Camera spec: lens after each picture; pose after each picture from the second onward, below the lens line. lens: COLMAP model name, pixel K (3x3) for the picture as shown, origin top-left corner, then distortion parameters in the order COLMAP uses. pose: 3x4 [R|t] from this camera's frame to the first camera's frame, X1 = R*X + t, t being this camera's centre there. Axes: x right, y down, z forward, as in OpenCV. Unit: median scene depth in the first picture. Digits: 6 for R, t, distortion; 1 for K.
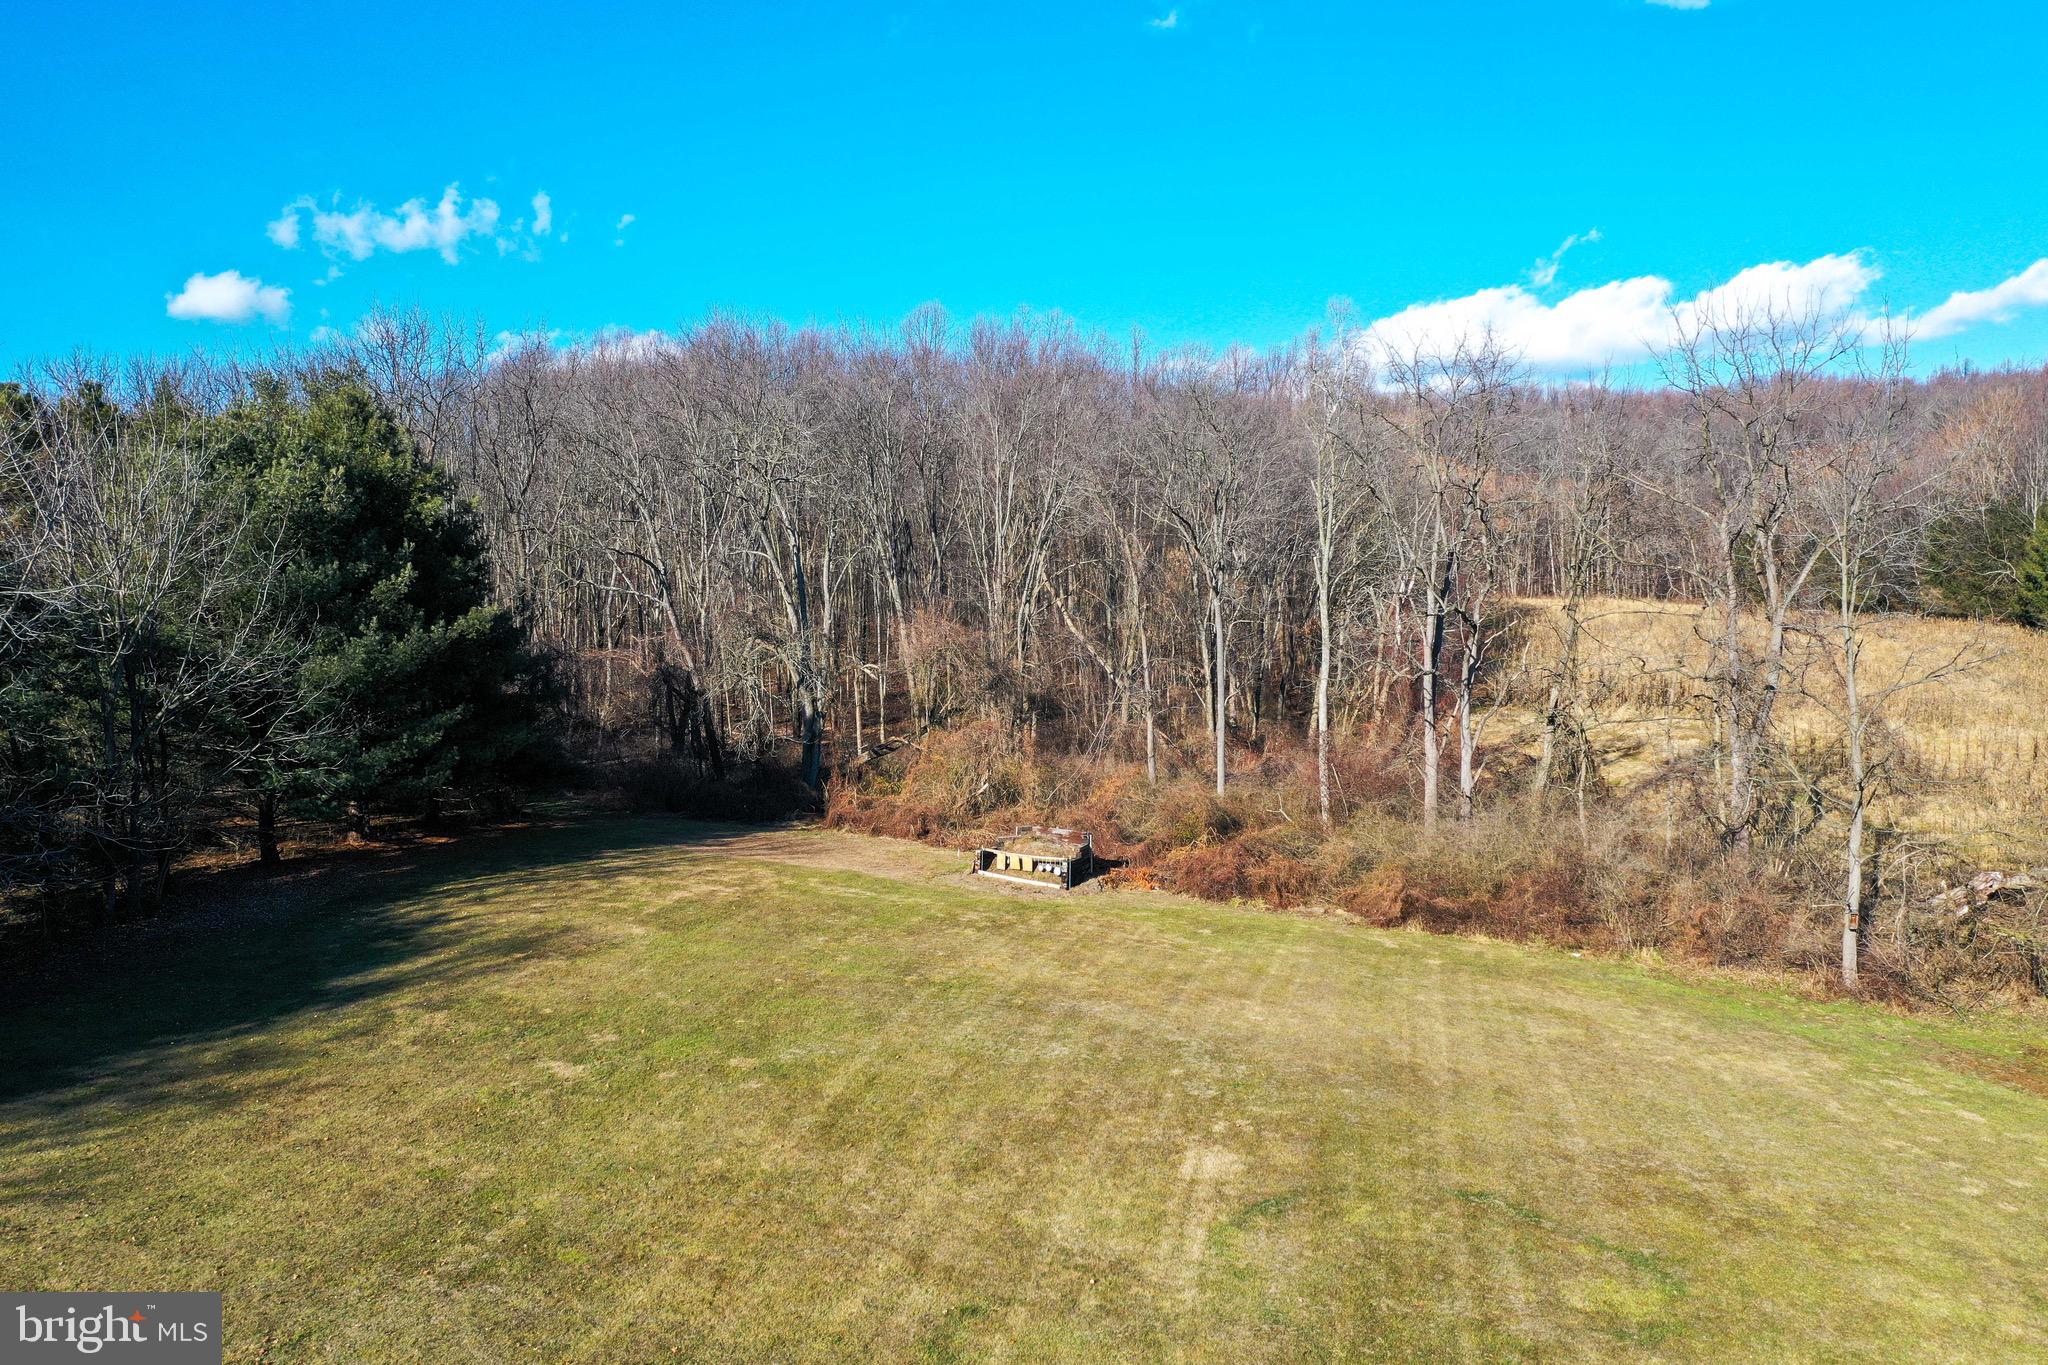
lens RADIAL K [[1568.1, 0, 1024.0], [0, 1568.1, 682.5], [0, 0, 1]] dist [-0.007117, -0.003345]
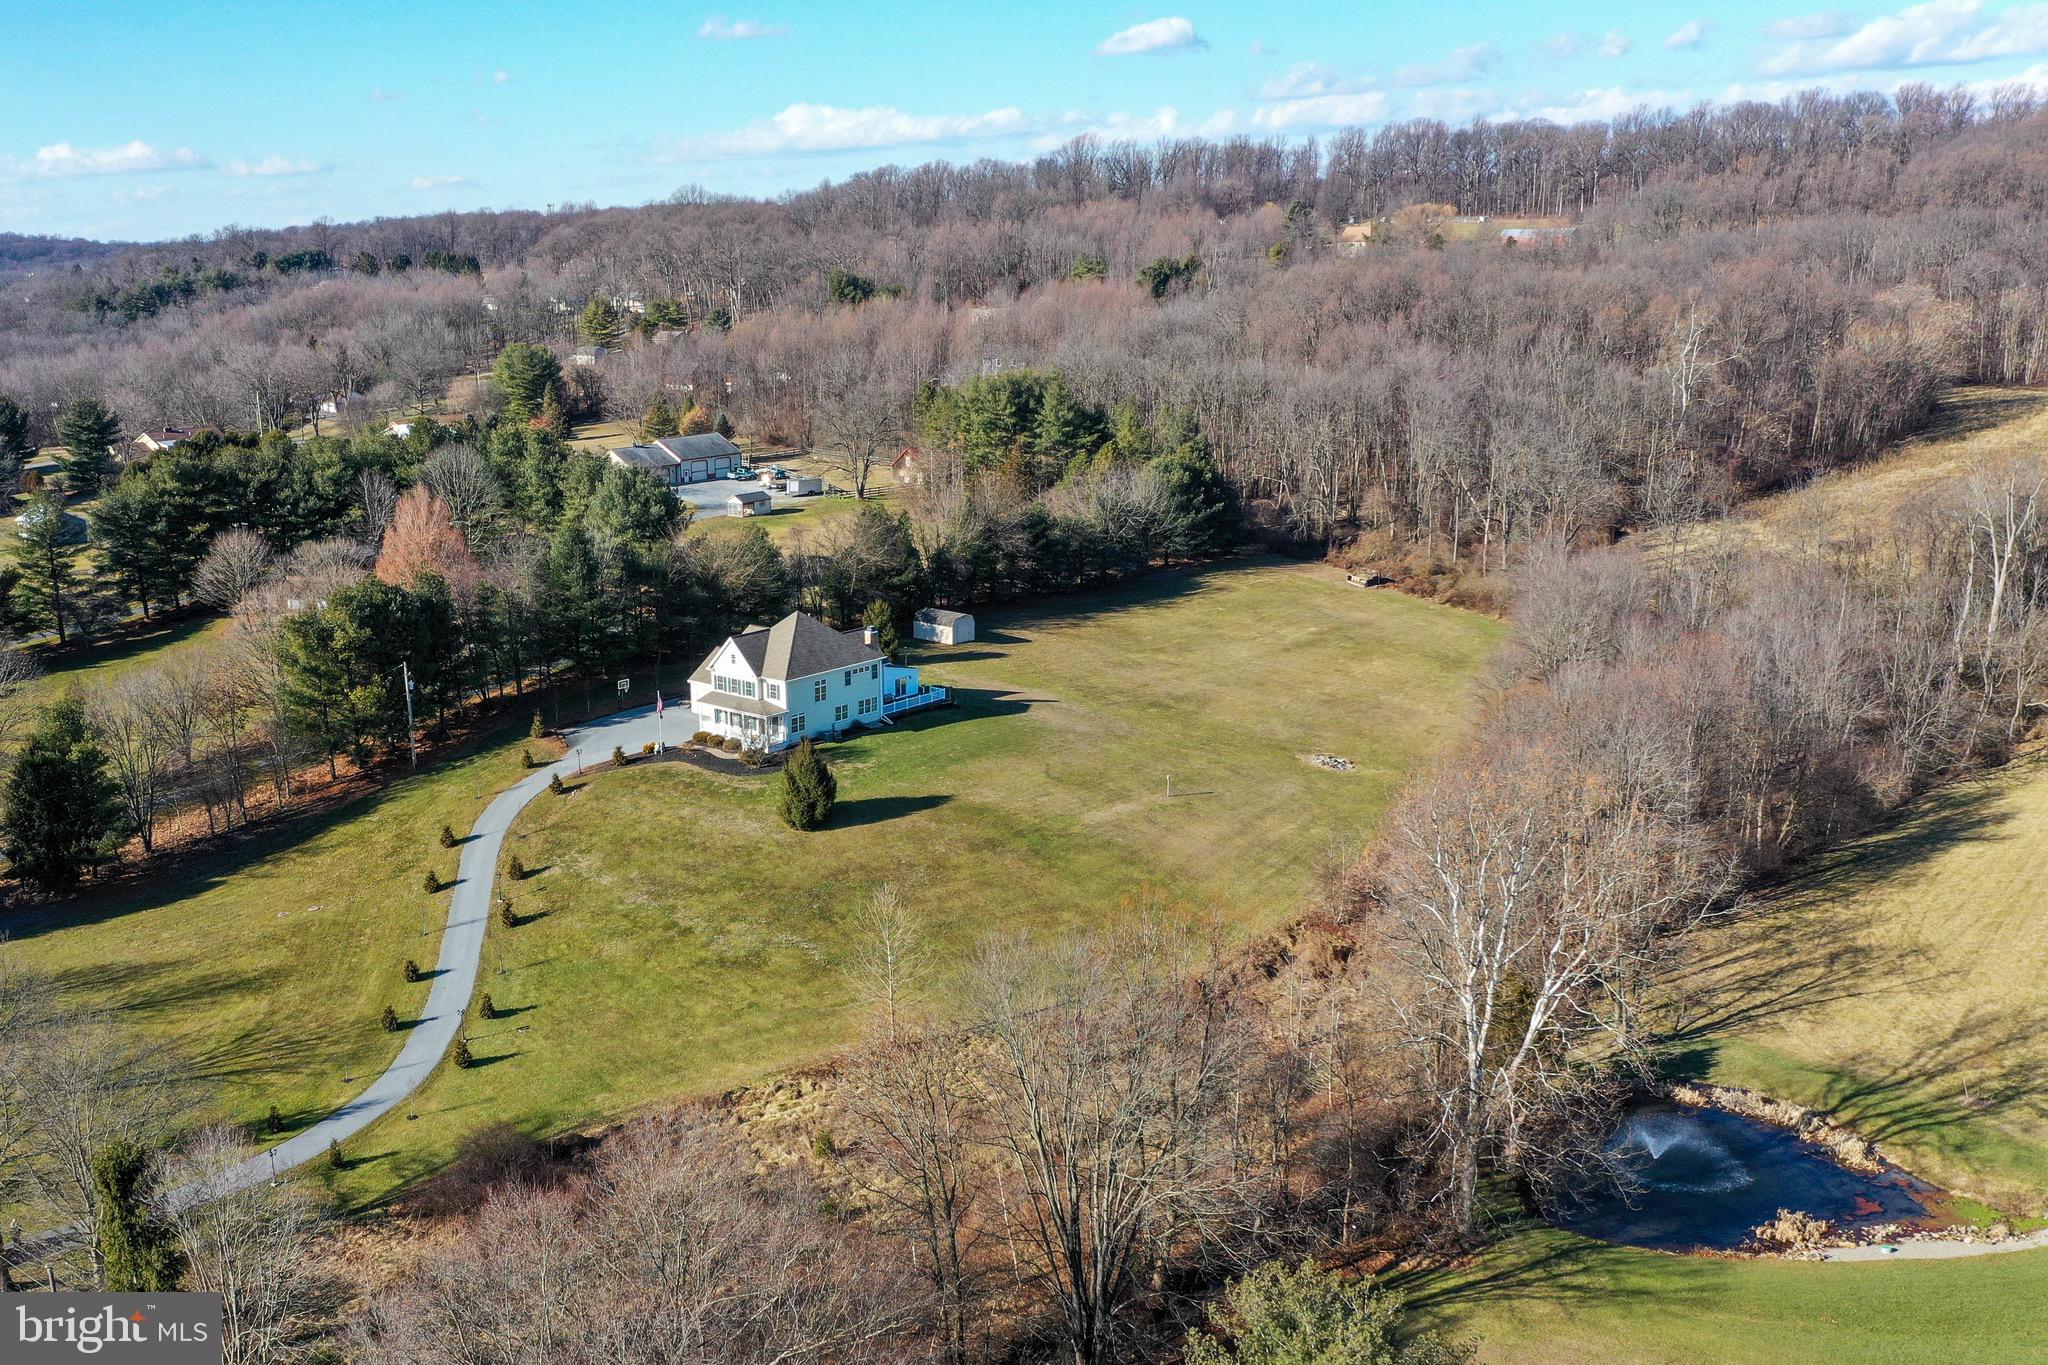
lens RADIAL K [[1568.1, 0, 1024.0], [0, 1568.1, 682.5], [0, 0, 1]] dist [-0.007117, -0.003345]
pose [[0.876863, 0.108965, -0.468228, 1.117291], [-0.011585, 0.978481, 0.206014, -0.415034], [0.480600, -0.175221, 0.859256, -2.701266]]
